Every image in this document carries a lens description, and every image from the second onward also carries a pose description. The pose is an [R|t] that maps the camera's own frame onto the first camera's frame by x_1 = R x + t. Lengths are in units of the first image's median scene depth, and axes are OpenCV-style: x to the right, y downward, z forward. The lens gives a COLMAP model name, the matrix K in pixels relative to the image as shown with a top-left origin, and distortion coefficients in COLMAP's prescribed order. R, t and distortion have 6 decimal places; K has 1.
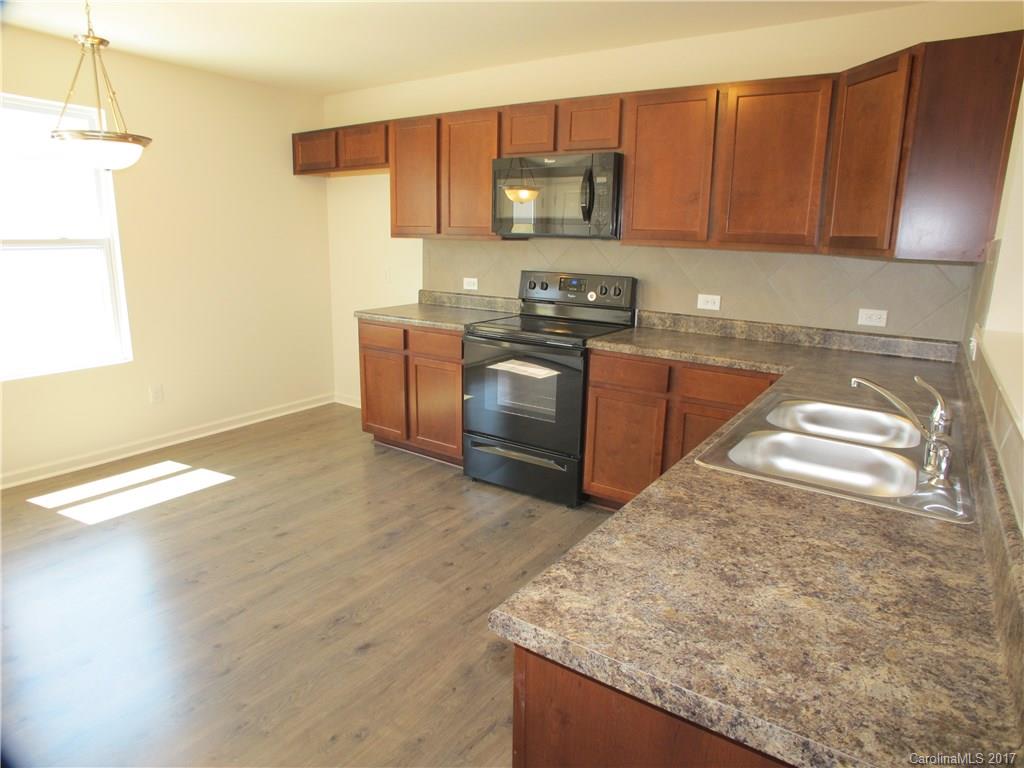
lens RADIAL K [[621.5, 0, 514.9], [0, 621.5, 385.9], [0, 0, 1]] dist [-0.118004, 0.060813]
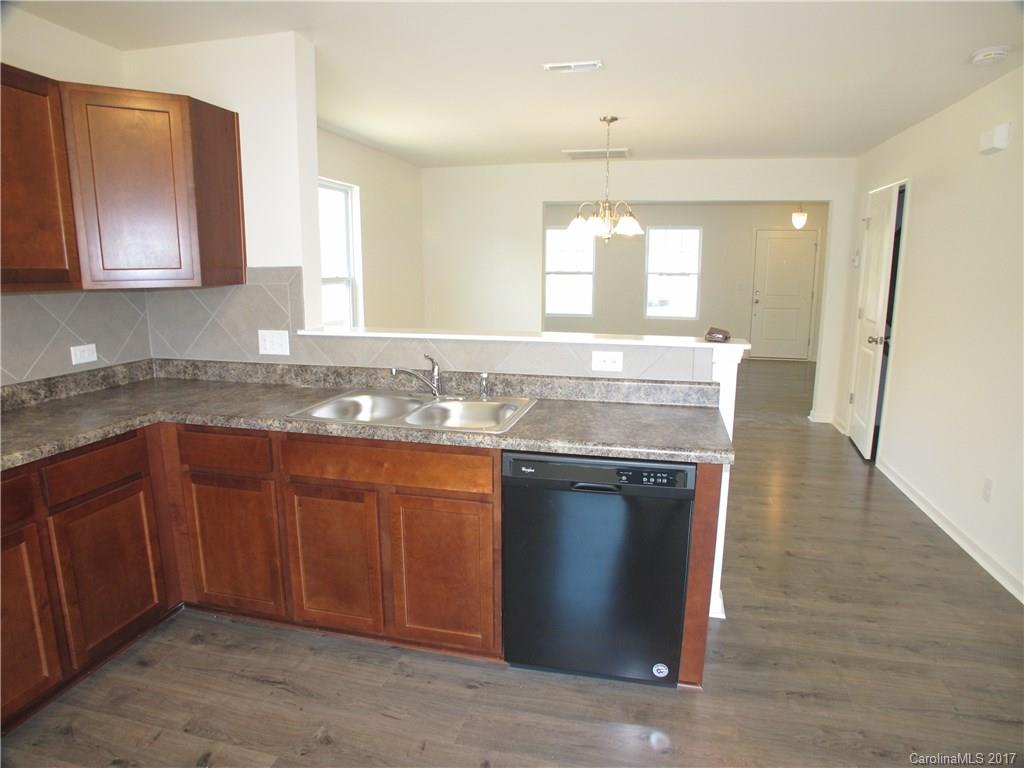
lens RADIAL K [[621.5, 0, 514.9], [0, 621.5, 385.9], [0, 0, 1]] dist [-0.118004, 0.060813]
pose [[-0.353268, -0.193976, 0.915191, -0.425318], [0.224185, 0.932211, 0.284120, -0.156234], [-0.908263, 0.305543, -0.285834, 0.585365]]
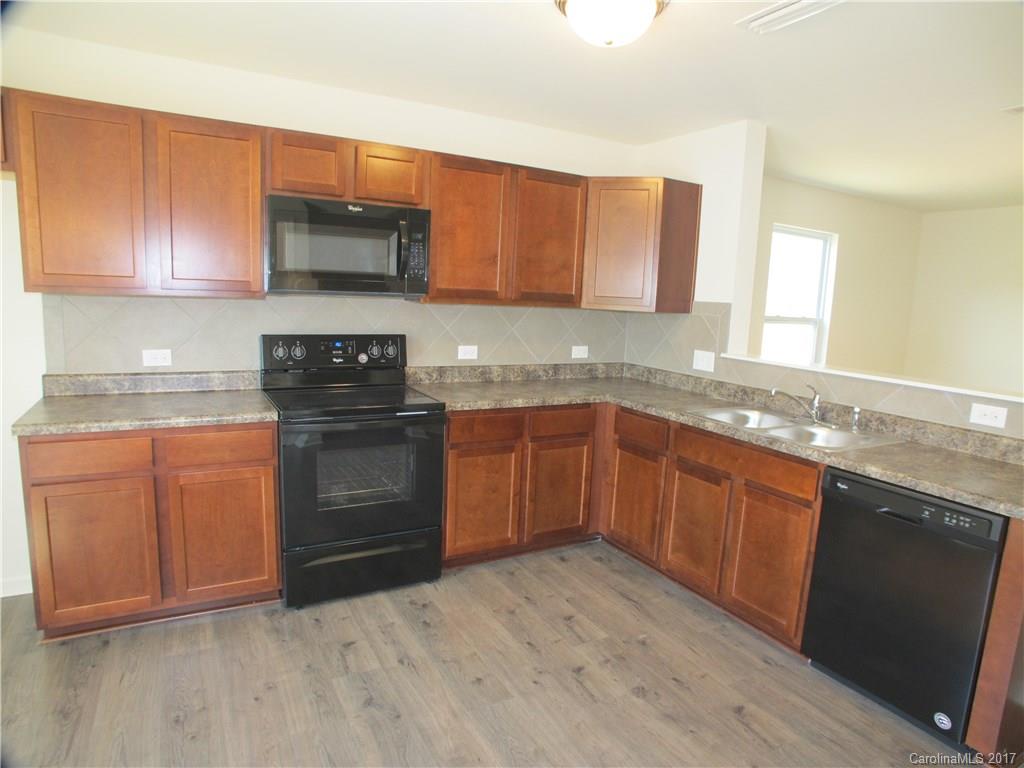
lens RADIAL K [[621.5, 0, 514.9], [0, 621.5, 385.9], [0, 0, 1]] dist [-0.118004, 0.060813]
pose [[0.448517, -0.128085, 0.884549, -0.637892], [0.183813, 0.981741, 0.048955, -0.117472], [-0.874668, 0.140635, 0.463872, 0.421501]]
